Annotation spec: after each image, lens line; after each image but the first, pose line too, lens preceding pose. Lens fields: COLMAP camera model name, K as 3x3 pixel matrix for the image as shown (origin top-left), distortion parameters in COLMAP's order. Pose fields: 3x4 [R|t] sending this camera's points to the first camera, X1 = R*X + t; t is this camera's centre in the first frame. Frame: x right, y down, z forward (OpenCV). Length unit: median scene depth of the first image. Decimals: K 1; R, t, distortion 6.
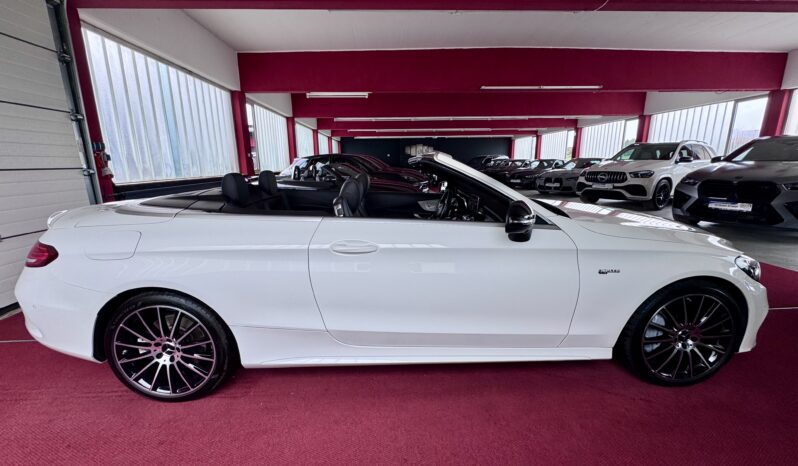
lens RADIAL K [[308.3, 0, 399.0], [0, 308.3, 233.0], [0, 0, 1]] dist [-0.002899, -0.000351]
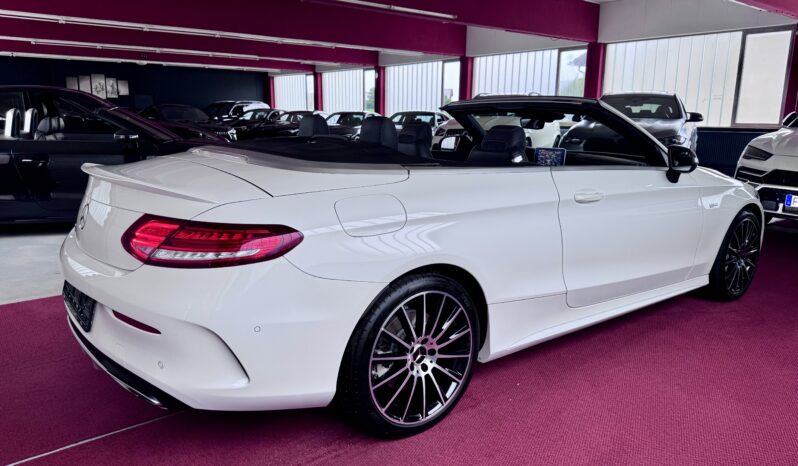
lens RADIAL K [[552.4, 0, 399.0], [0, 552.4, 233.0], [0, 0, 1]] dist [0.012035, -0.003476]
pose [[0.815468, -0.097788, 0.570482, -0.224266], [0.106395, 0.994155, 0.018326, 0.009292], [-0.568940, 0.045752, 0.821105, -0.008205]]
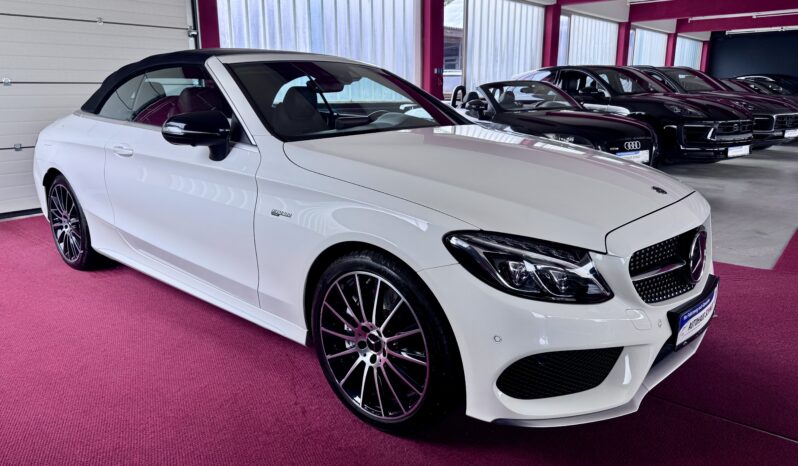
lens RADIAL K [[552.4, 0, 399.0], [0, 552.4, 233.0], [0, 0, 1]] dist [0.012035, -0.003476]
pose [[0.733792, 0.175864, -0.656218, 0.275092], [-0.153362, 0.983861, 0.092180, 0.001204], [0.661838, 0.032998, 0.748920, 0.032920]]
